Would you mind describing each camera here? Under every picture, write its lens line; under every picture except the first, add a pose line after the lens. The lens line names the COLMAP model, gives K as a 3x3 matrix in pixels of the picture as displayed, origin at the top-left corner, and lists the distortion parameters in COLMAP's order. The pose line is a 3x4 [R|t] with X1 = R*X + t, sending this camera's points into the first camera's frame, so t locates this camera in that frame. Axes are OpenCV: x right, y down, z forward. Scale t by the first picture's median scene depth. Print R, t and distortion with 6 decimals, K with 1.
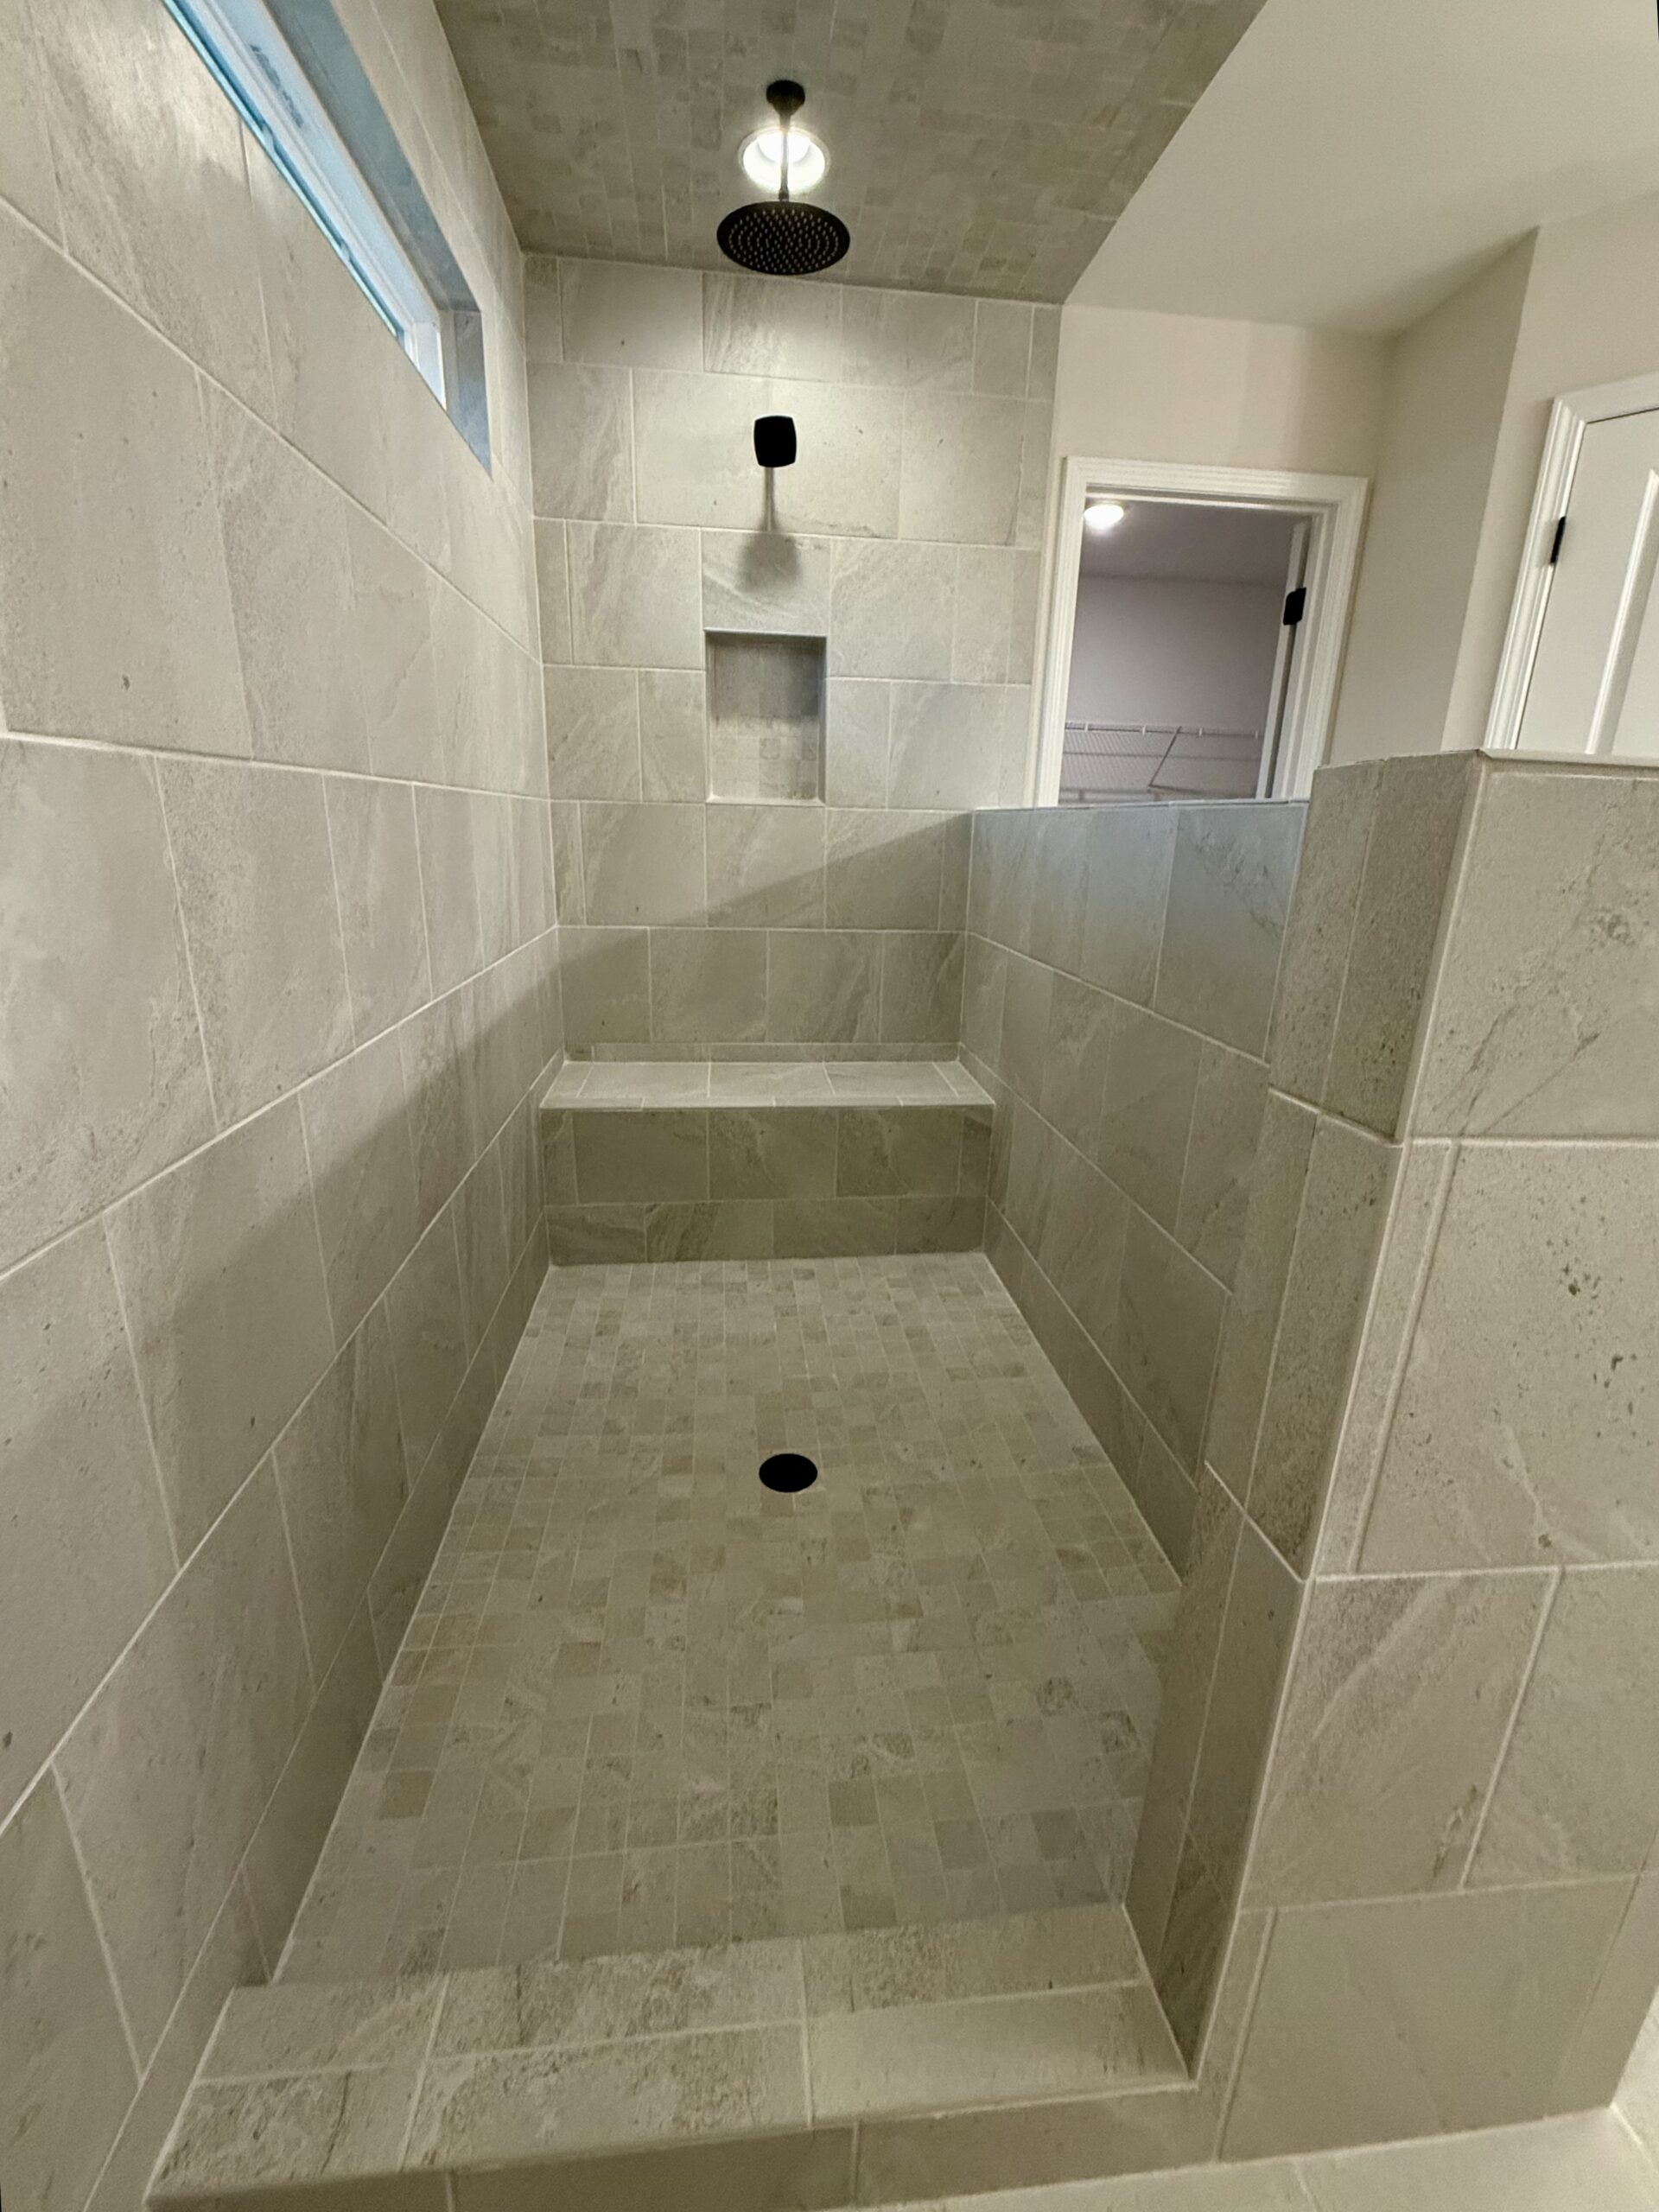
lens RADIAL K [[926.7, 0, 829.5], [0, 926.7, 1106.0], [0, 0, 1]] dist [-0.006293, 0.000074]
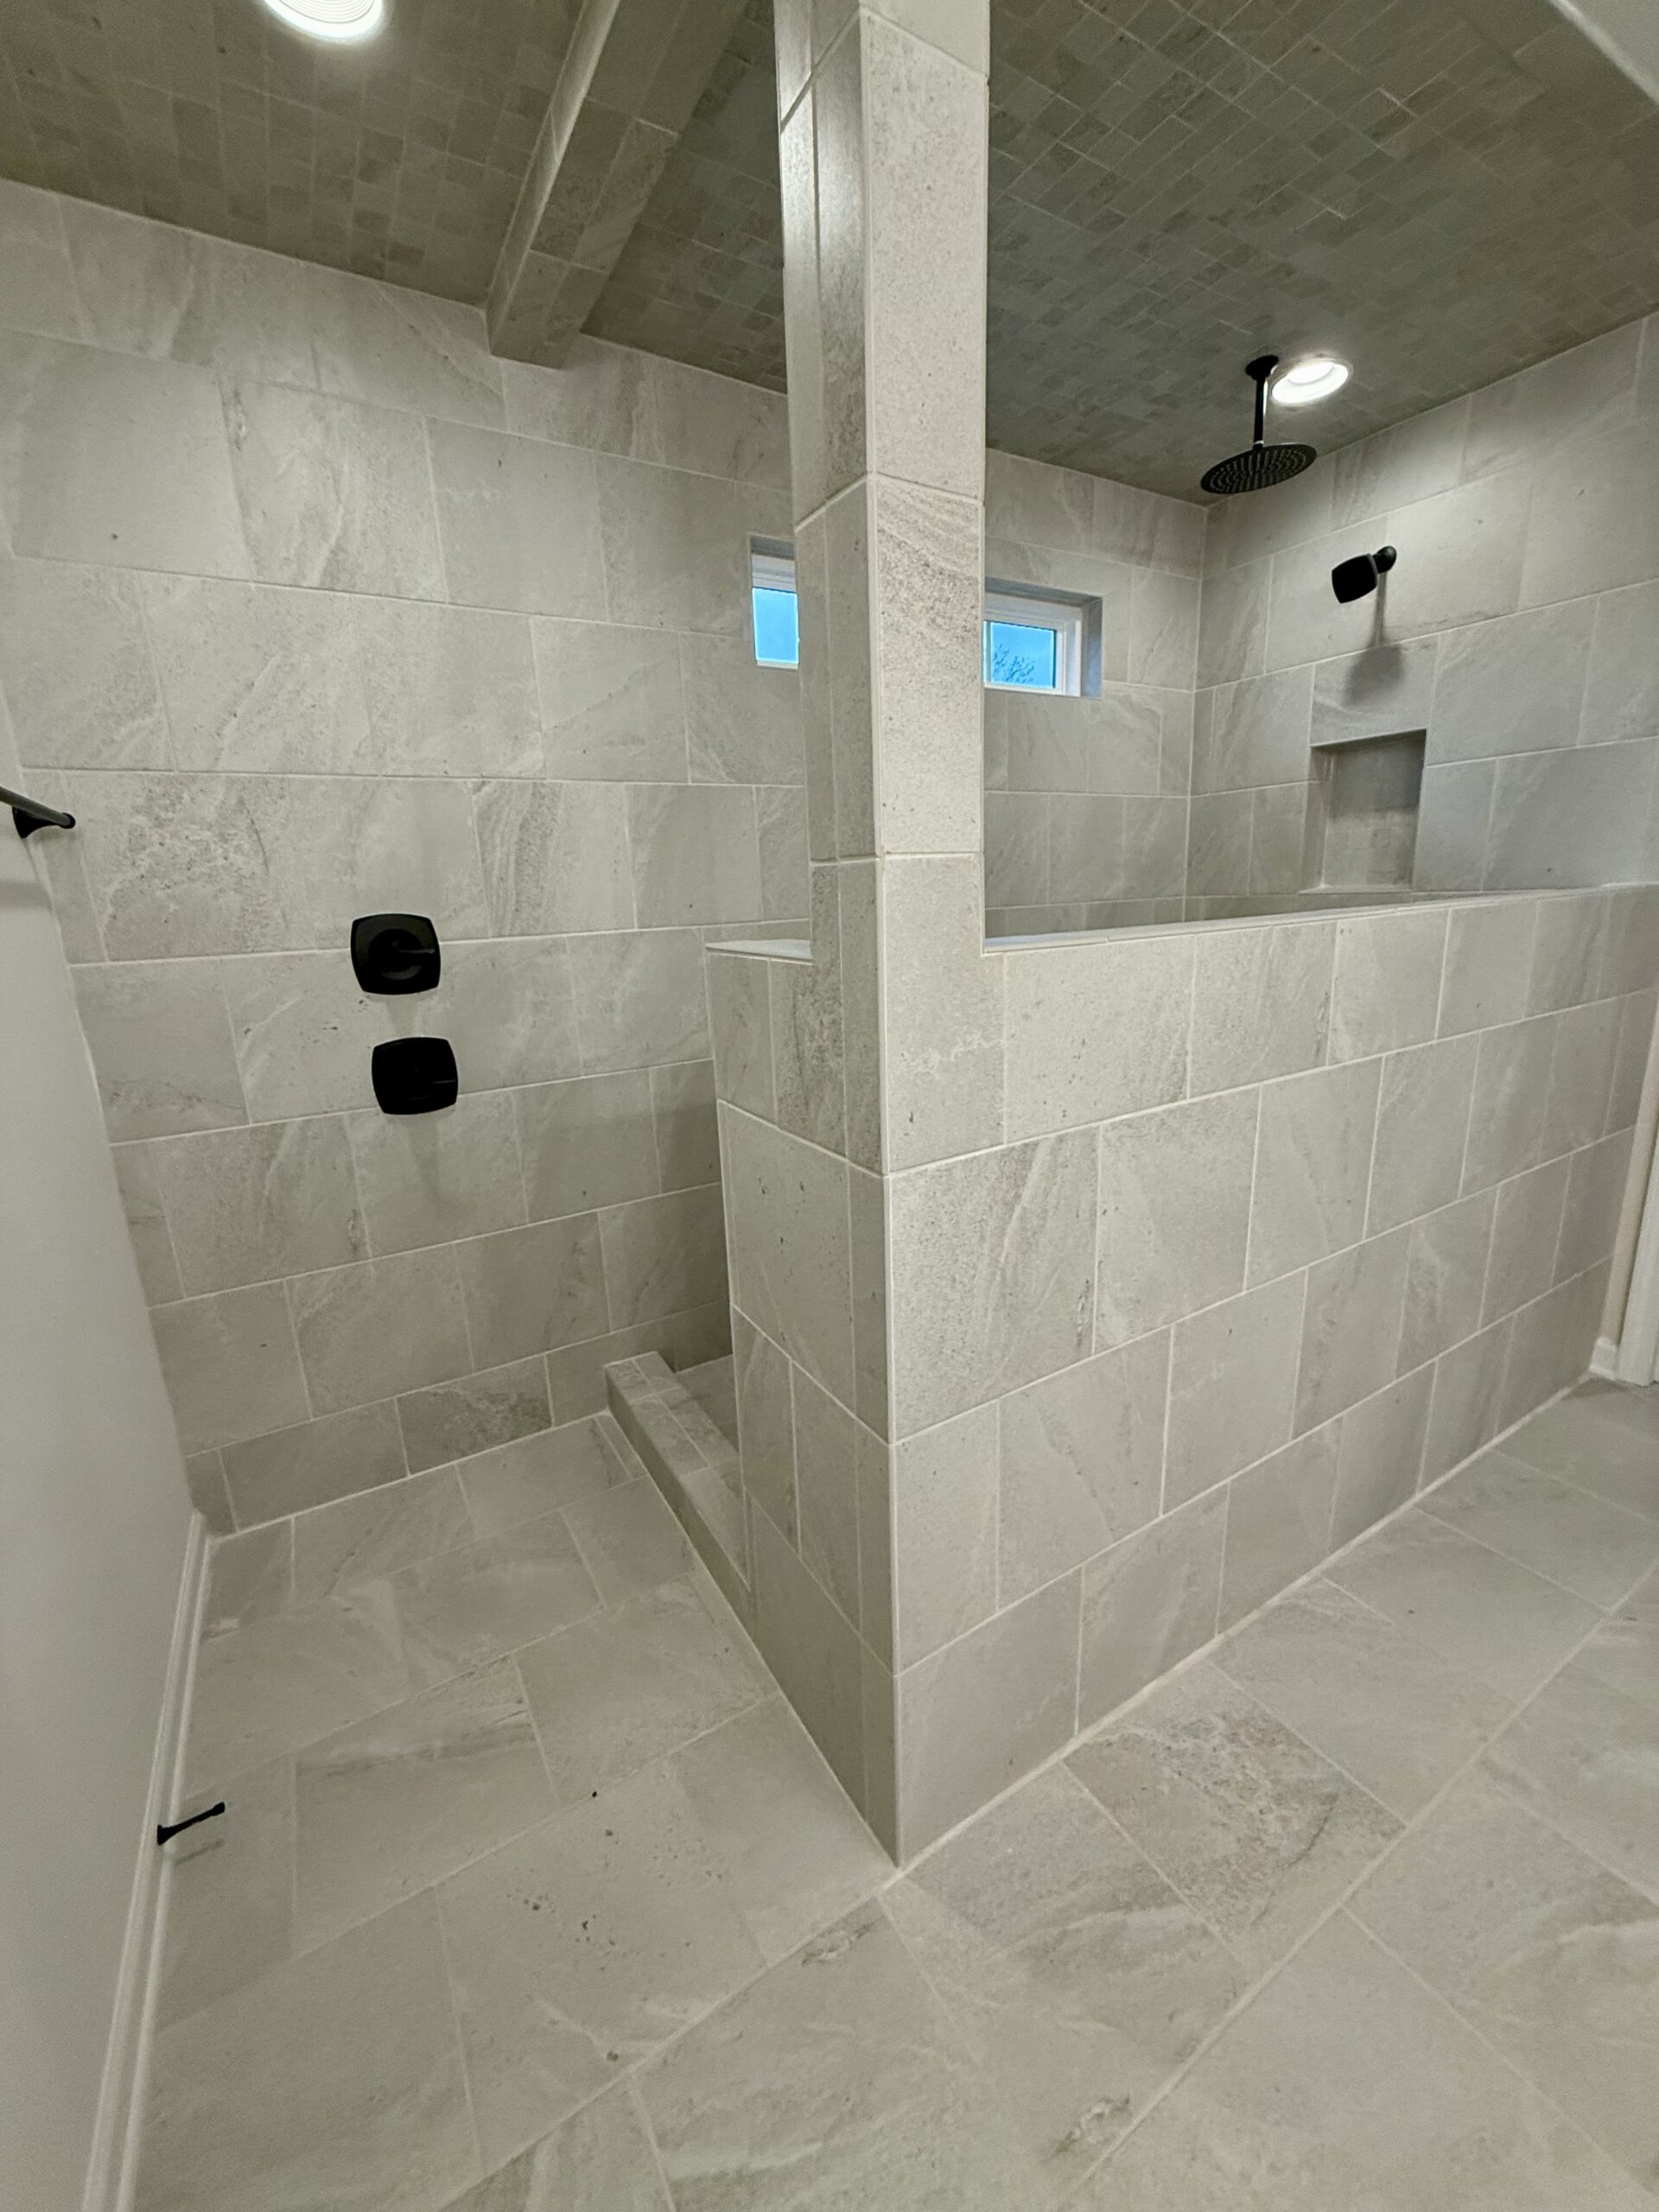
lens RADIAL K [[883.3, 0, 829.5], [0, 883.3, 1106.0], [0, 0, 1]] dist [-0.000302, -0.000405]
pose [[0.419735, 0.172965, -0.891014, 0.678287], [-0.212338, 0.973146, 0.088882, -0.050739], [0.882460, 0.151889, 0.445190, 0.050781]]
